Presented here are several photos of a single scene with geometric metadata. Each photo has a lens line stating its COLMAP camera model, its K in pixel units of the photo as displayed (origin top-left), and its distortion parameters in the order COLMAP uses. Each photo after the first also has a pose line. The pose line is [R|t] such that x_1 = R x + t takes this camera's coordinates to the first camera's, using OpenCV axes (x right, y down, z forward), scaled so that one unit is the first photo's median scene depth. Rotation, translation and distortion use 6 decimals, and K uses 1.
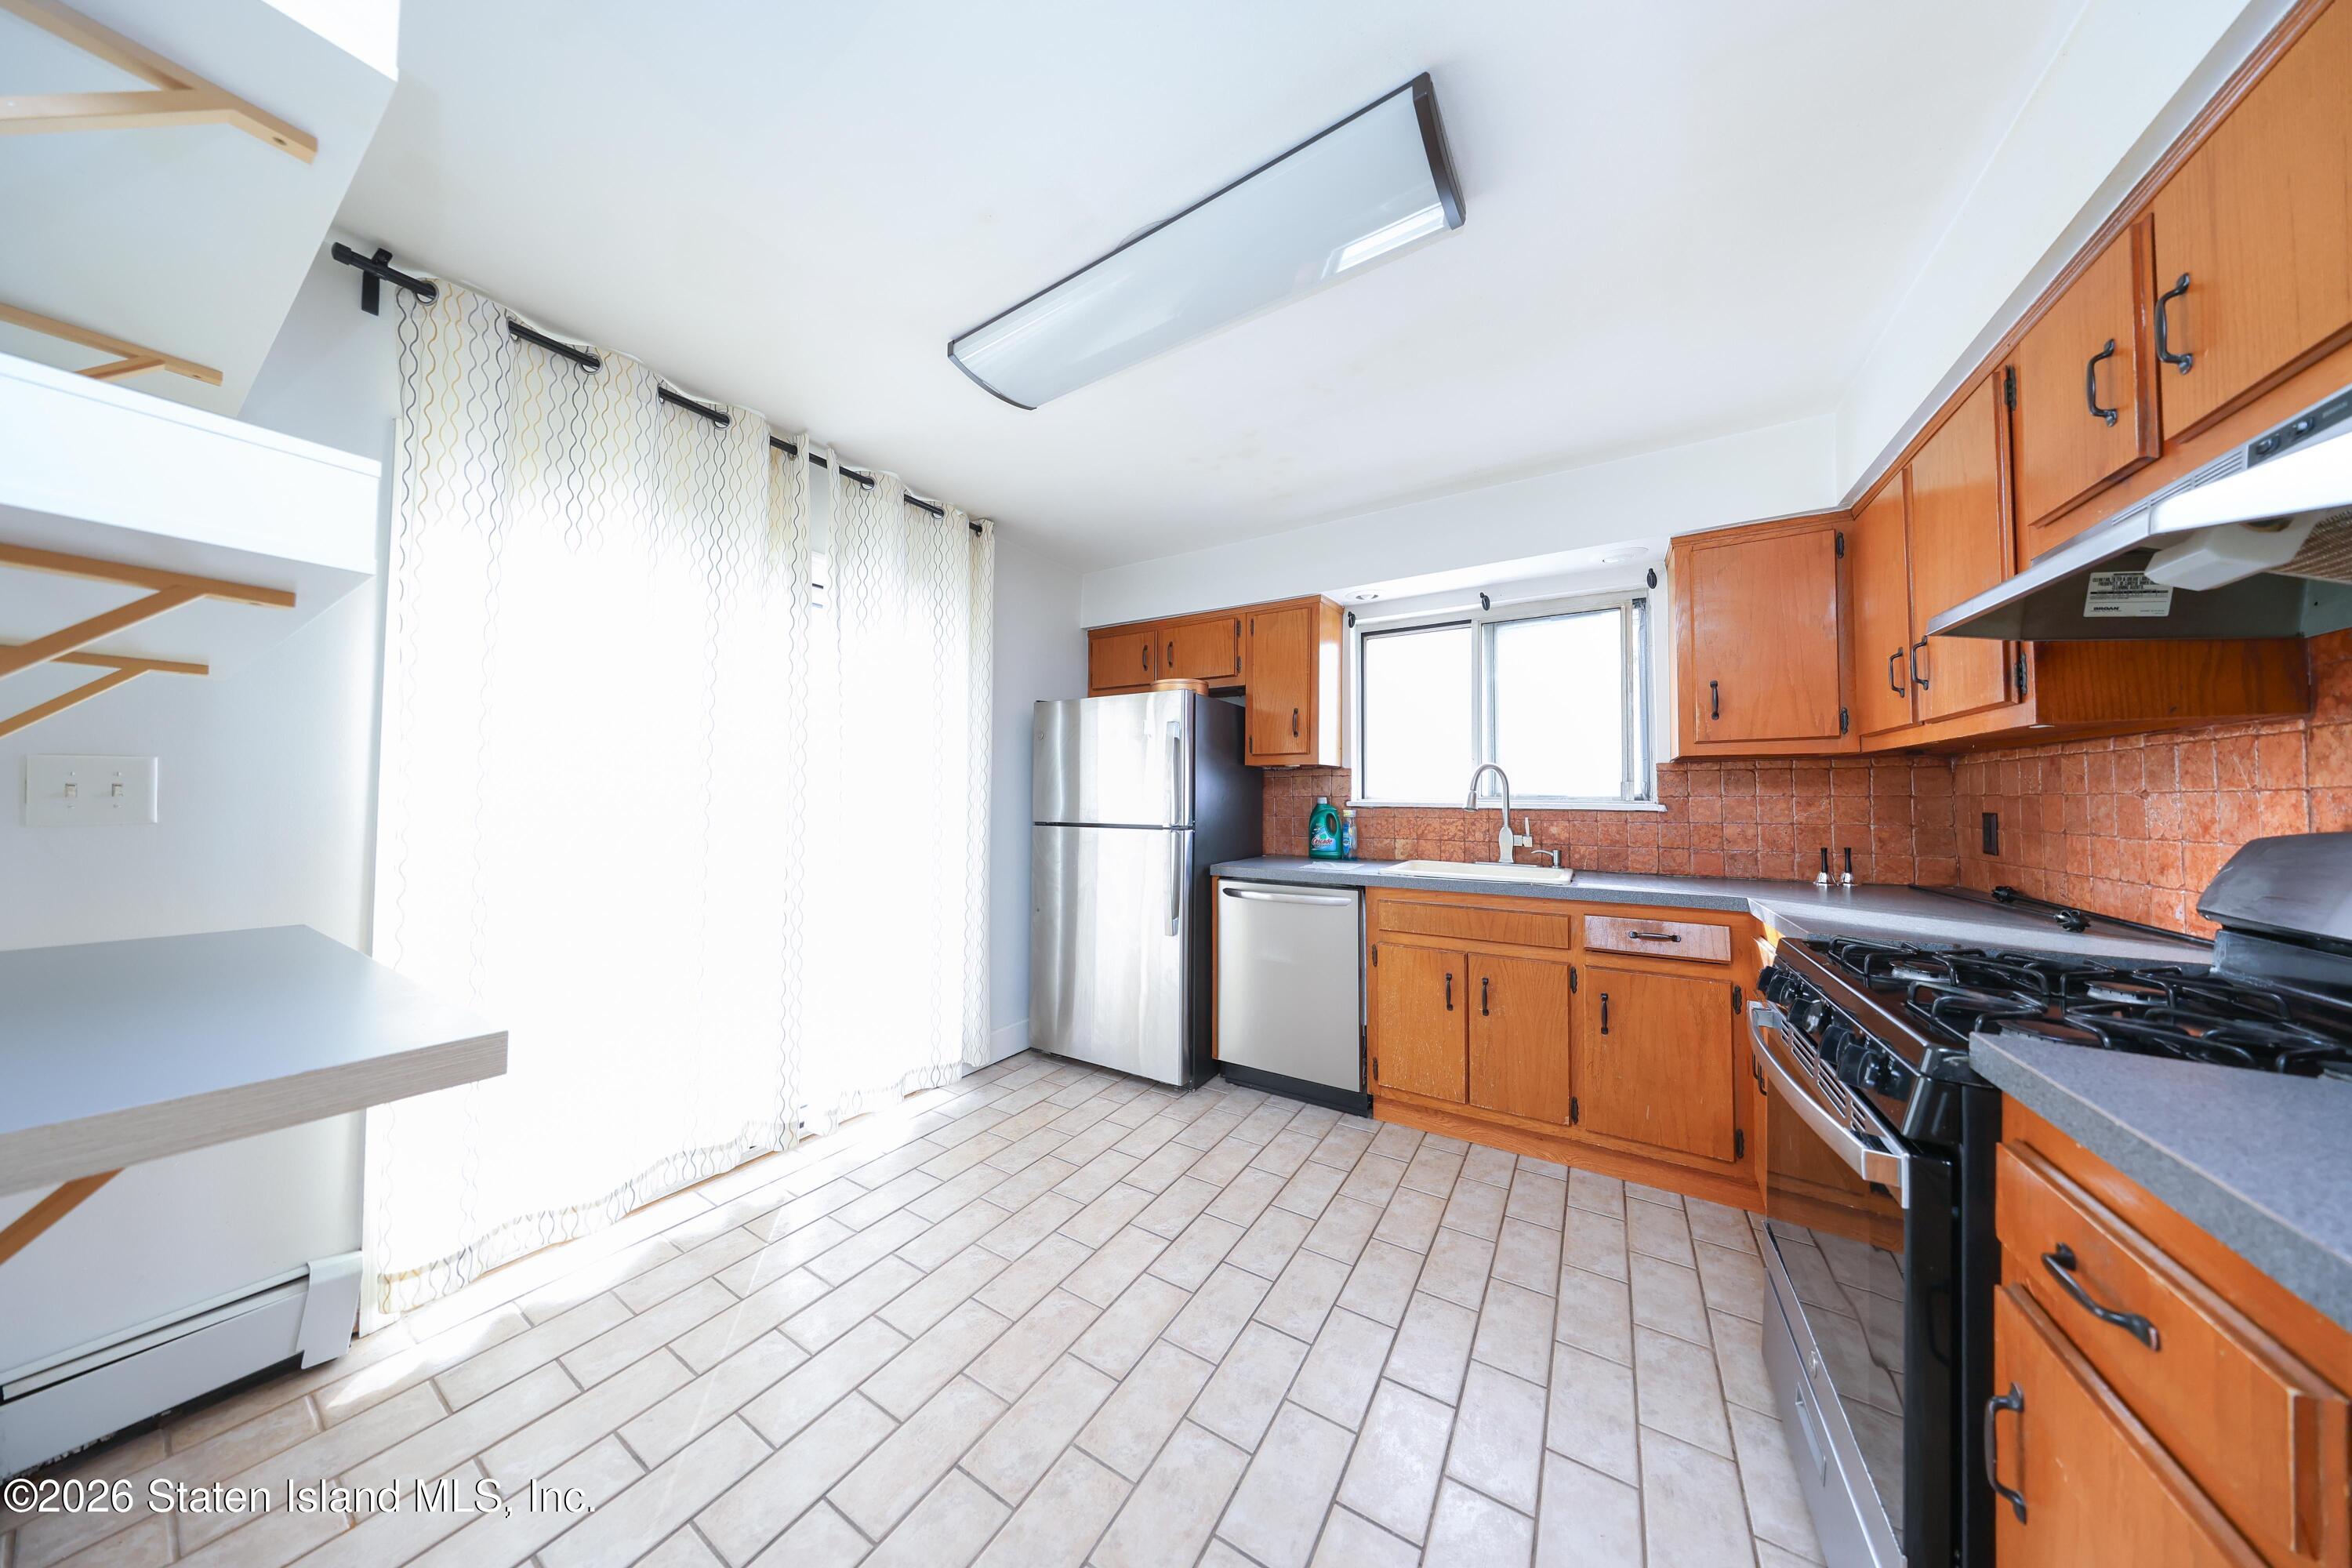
lens RADIAL K [[686.9, 0, 1176.0], [0, 686.9, 784.0], [0, 0, 1]] dist [-0.000169, -0.000022]
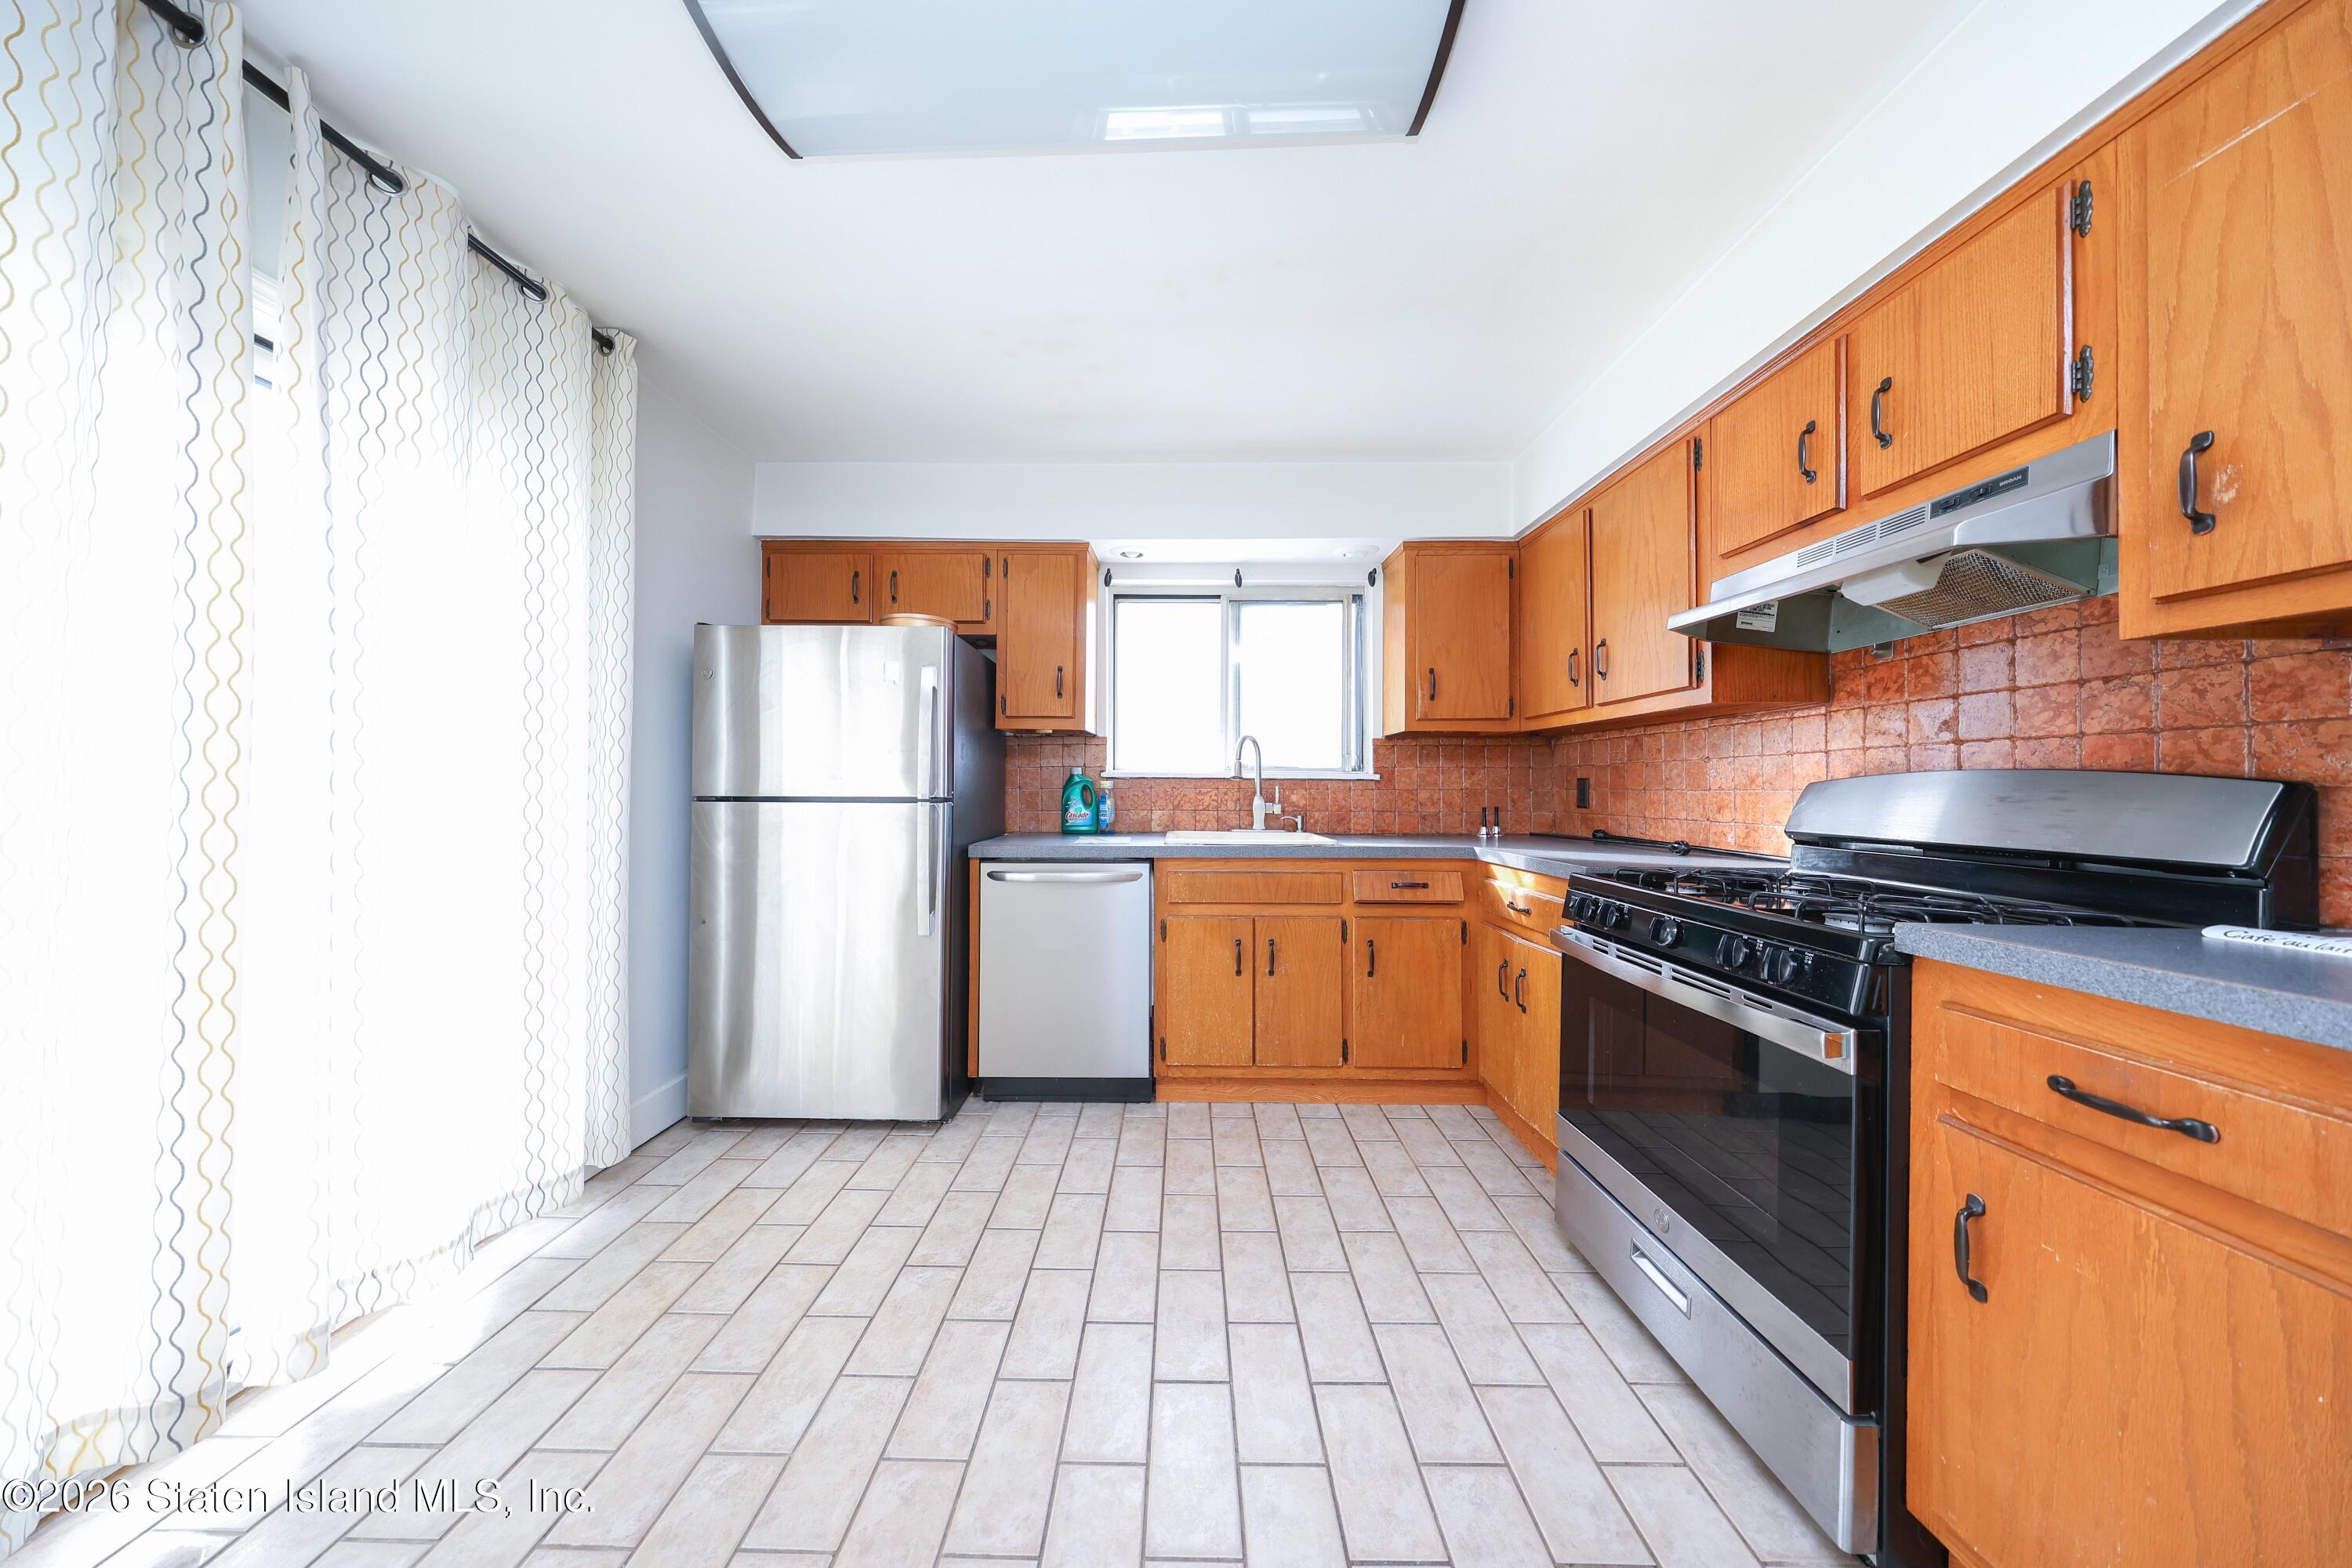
lens RADIAL K [[684.6, 0, 1175.6], [0, 684.6, 781.6], [0, 0, 1]] dist [0.000431, 0.000013]
pose [[0.857286, 0.004081, 0.514824, -0.183084], [-0.012095, 0.999852, 0.012213, 0.033105], [-0.514699, -0.016697, 0.857209, 0.186900]]
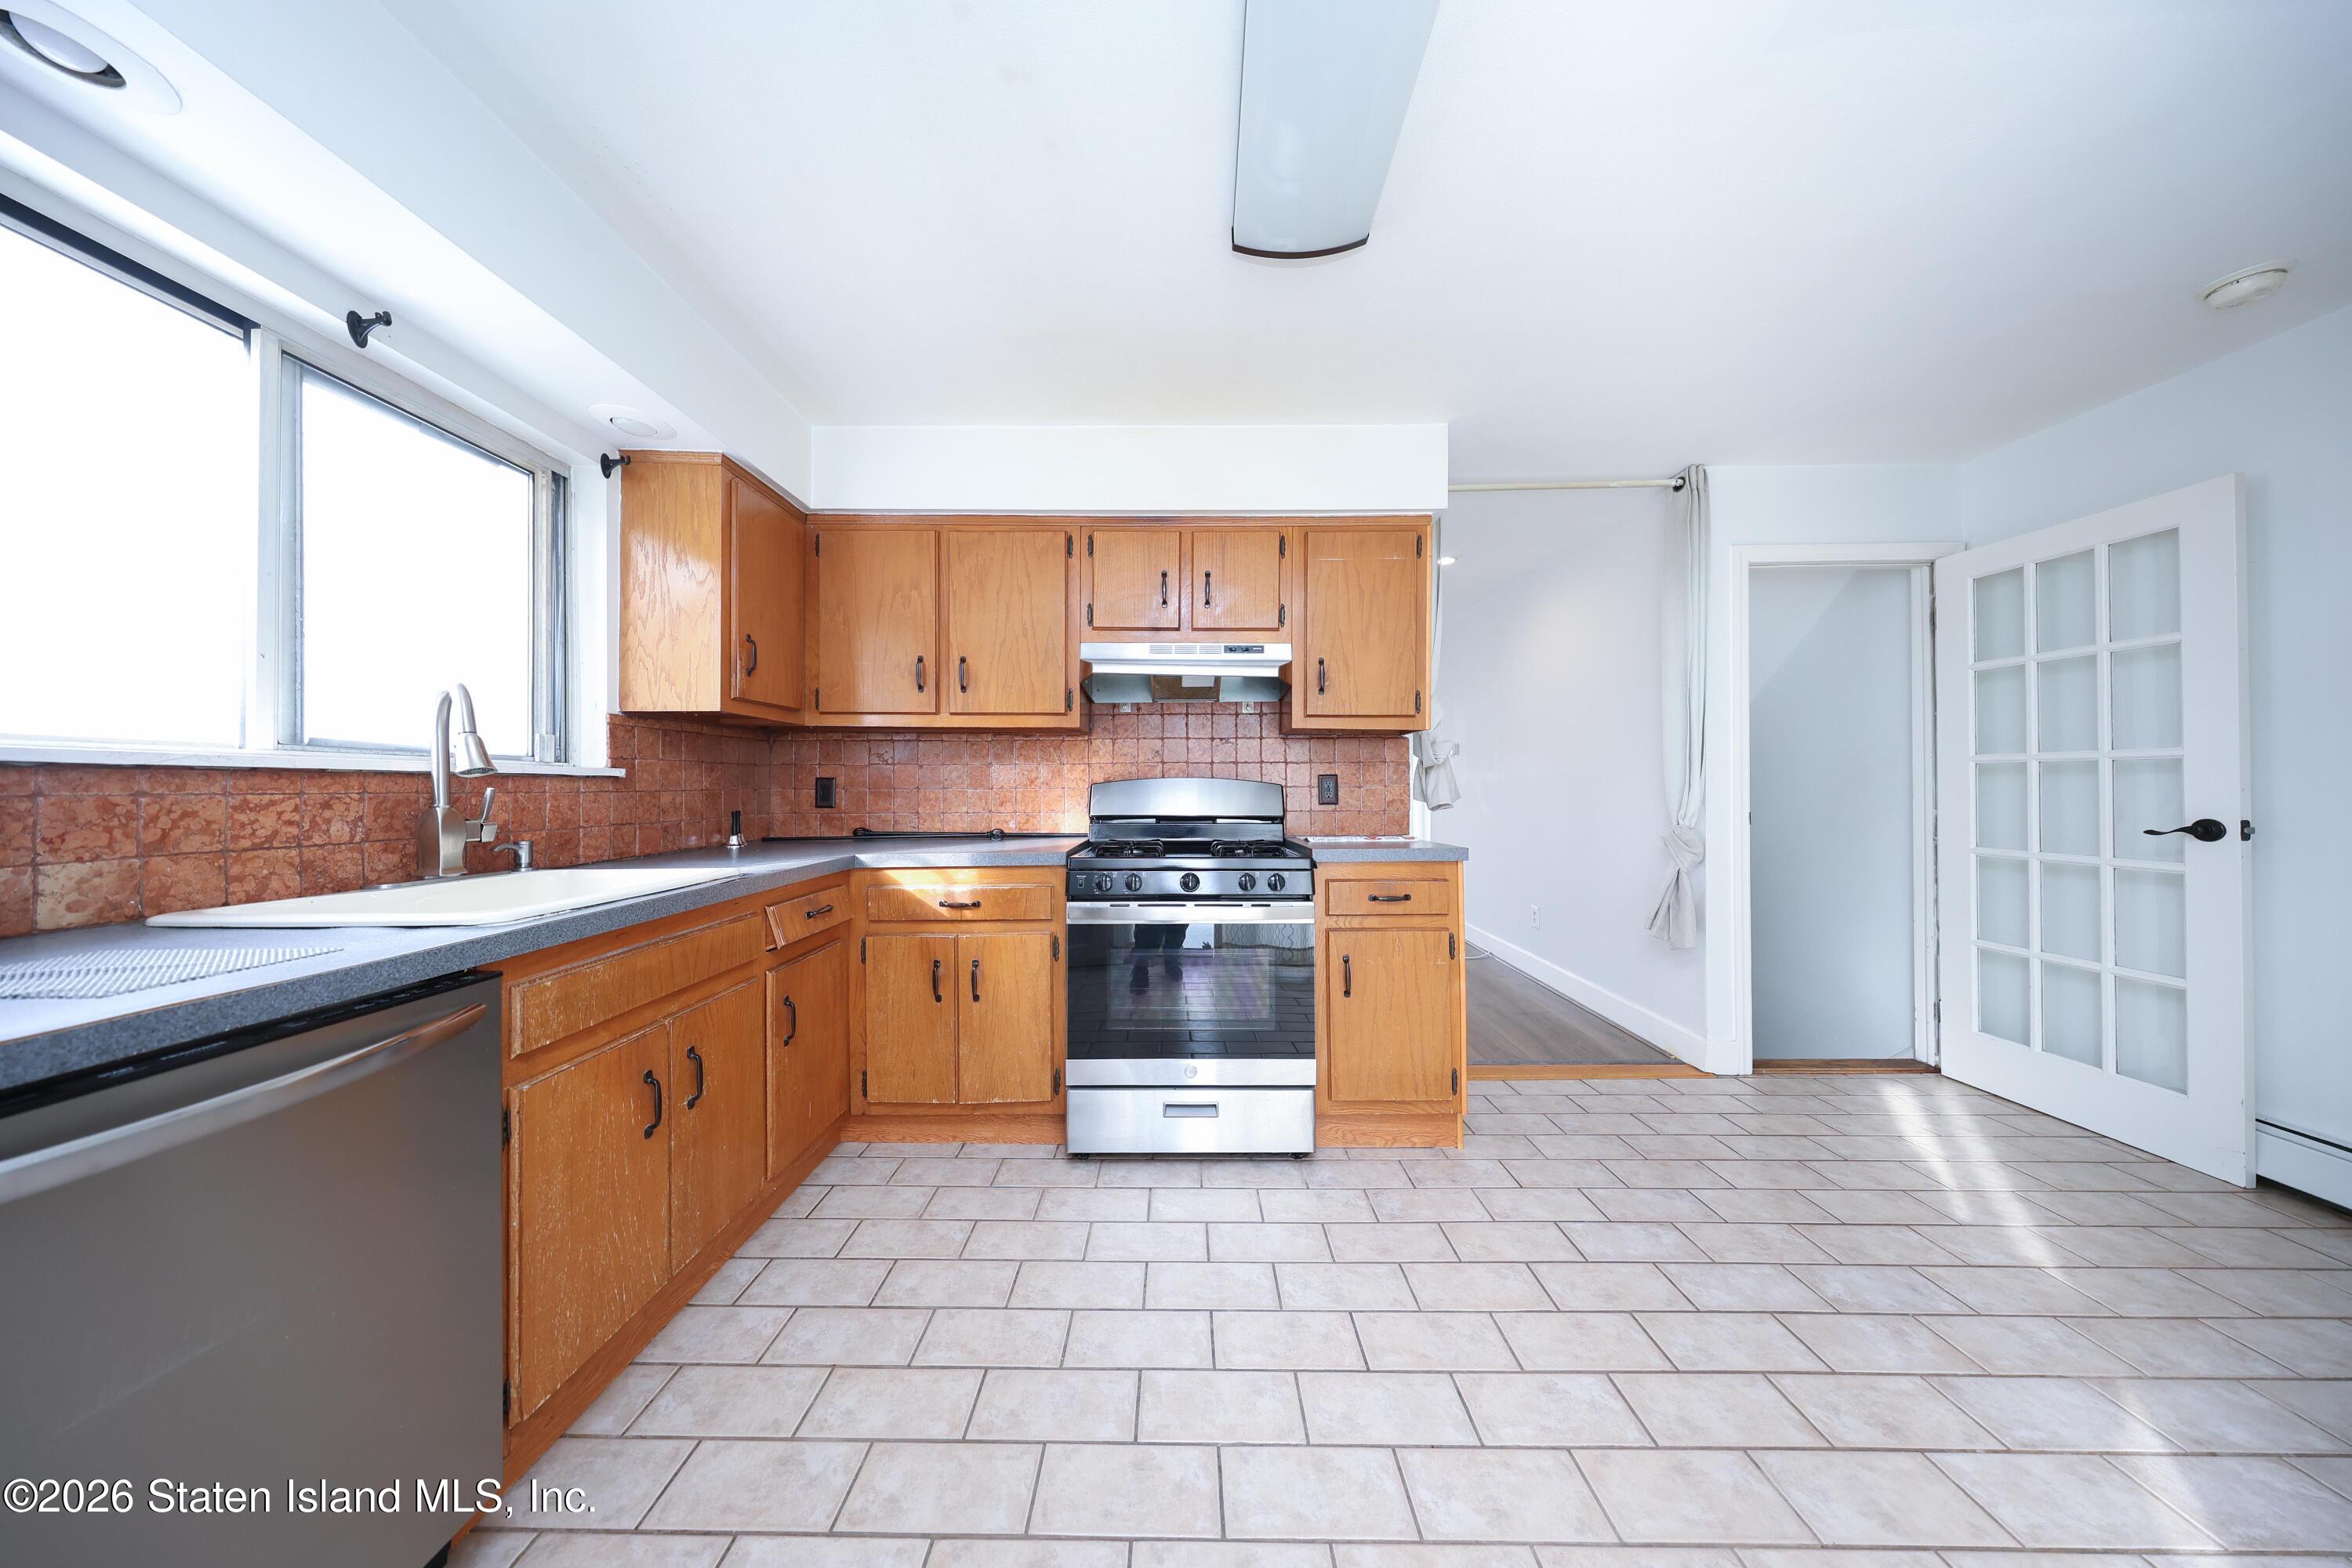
lens RADIAL K [[684.6, 0, 1175.6], [0, 684.6, 781.6], [0, 0, 1]] dist [0.000431, 0.000013]
pose [[-0.516023, 0.001899, 0.856573, -0.267930], [-0.019419, 0.999715, -0.013914, 0.043801], [-0.856355, -0.023814, -0.515839, 0.874757]]
